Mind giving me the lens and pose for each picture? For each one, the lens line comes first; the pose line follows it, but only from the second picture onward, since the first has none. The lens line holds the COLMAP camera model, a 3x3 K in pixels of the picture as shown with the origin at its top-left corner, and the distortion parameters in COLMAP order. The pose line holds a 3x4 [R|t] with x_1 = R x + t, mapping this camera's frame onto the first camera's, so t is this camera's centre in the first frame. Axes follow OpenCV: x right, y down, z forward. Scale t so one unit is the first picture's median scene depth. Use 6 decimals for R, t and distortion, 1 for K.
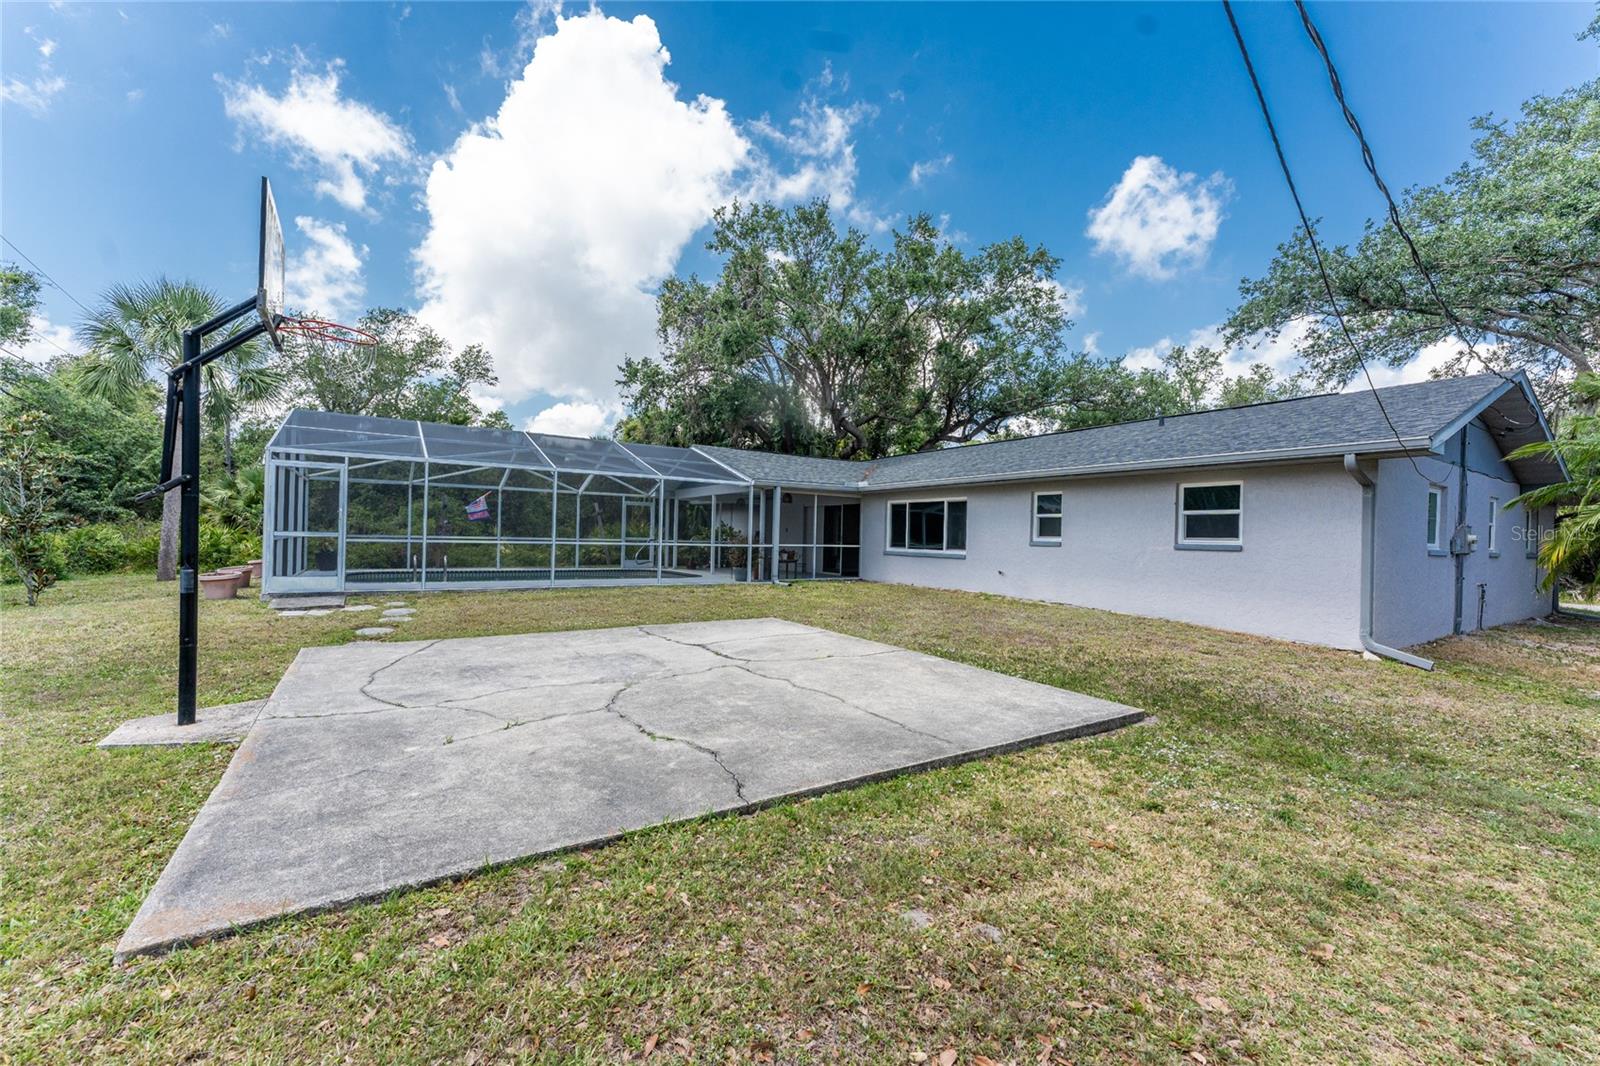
lens RADIAL K [[642.4, 0, 800.0], [0, 642.4, 533.0], [0, 0, 1]] dist [-0.000710, -0.000187]
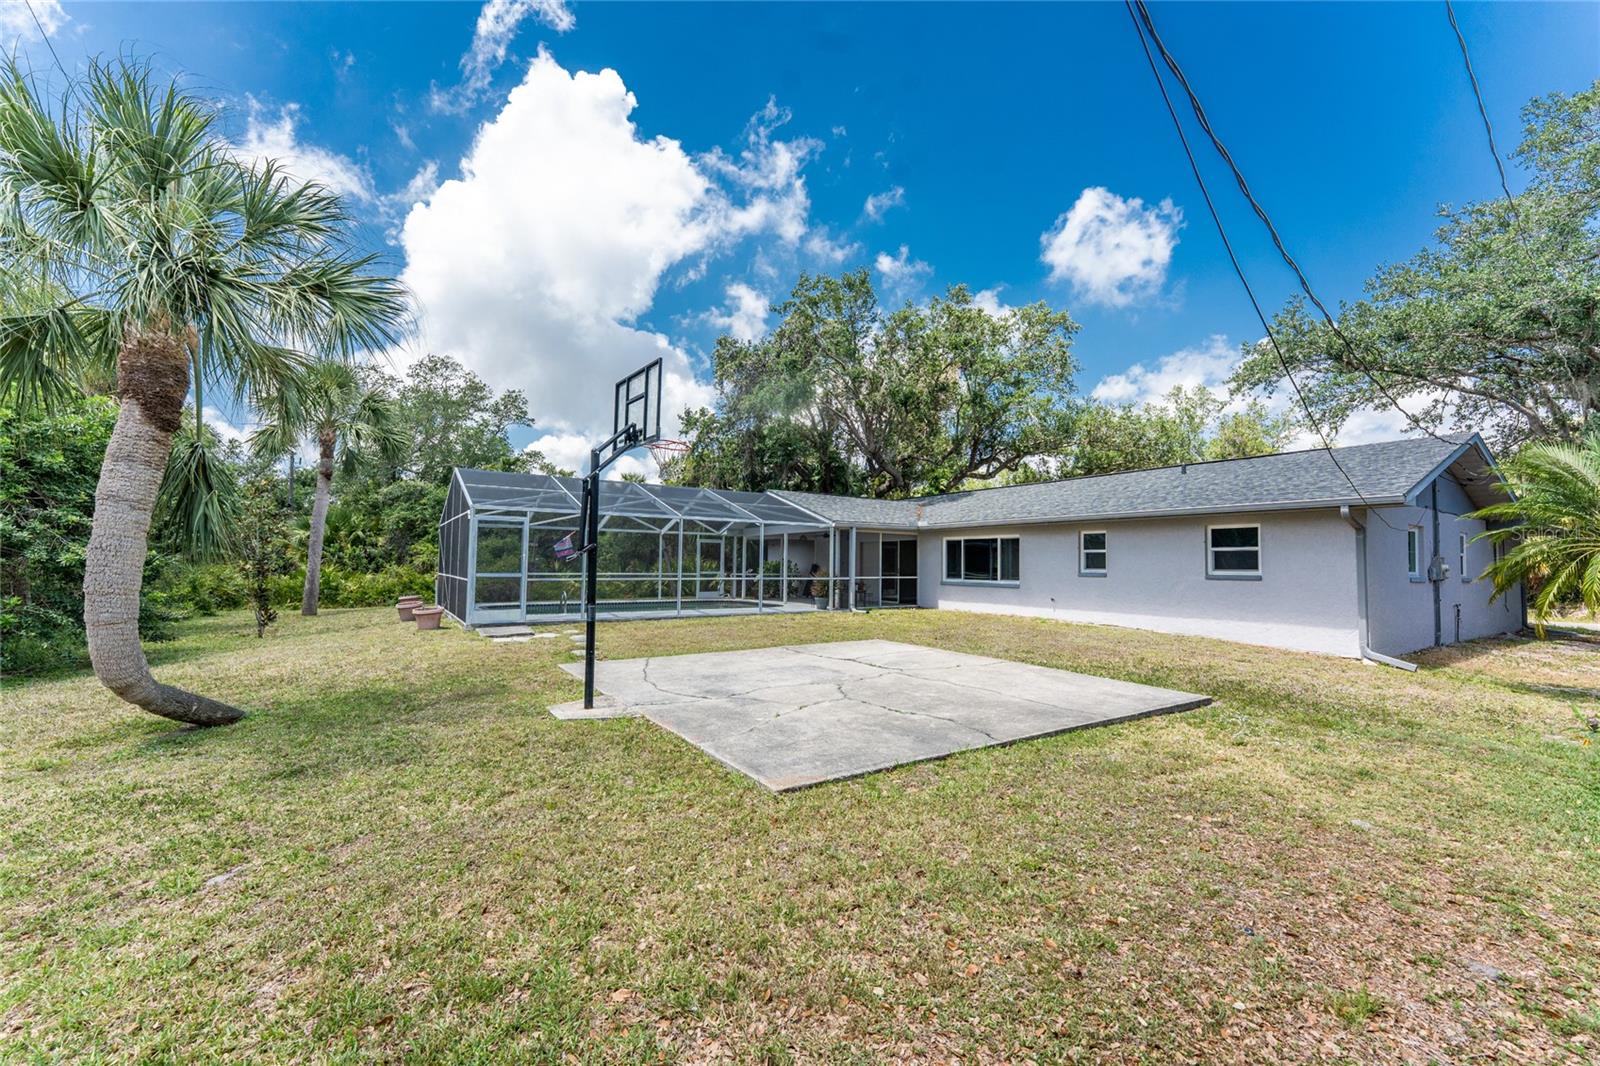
lens RADIAL K [[642.4, 0, 800.0], [0, 642.4, 533.0], [0, 0, 1]] dist [-0.000710, -0.000187]
pose [[0.999913, -0.011371, 0.006657, -0.172807], [0.011650, 0.998986, -0.043492, -0.015836], [-0.006156, 0.043565, 0.999032, -0.195657]]
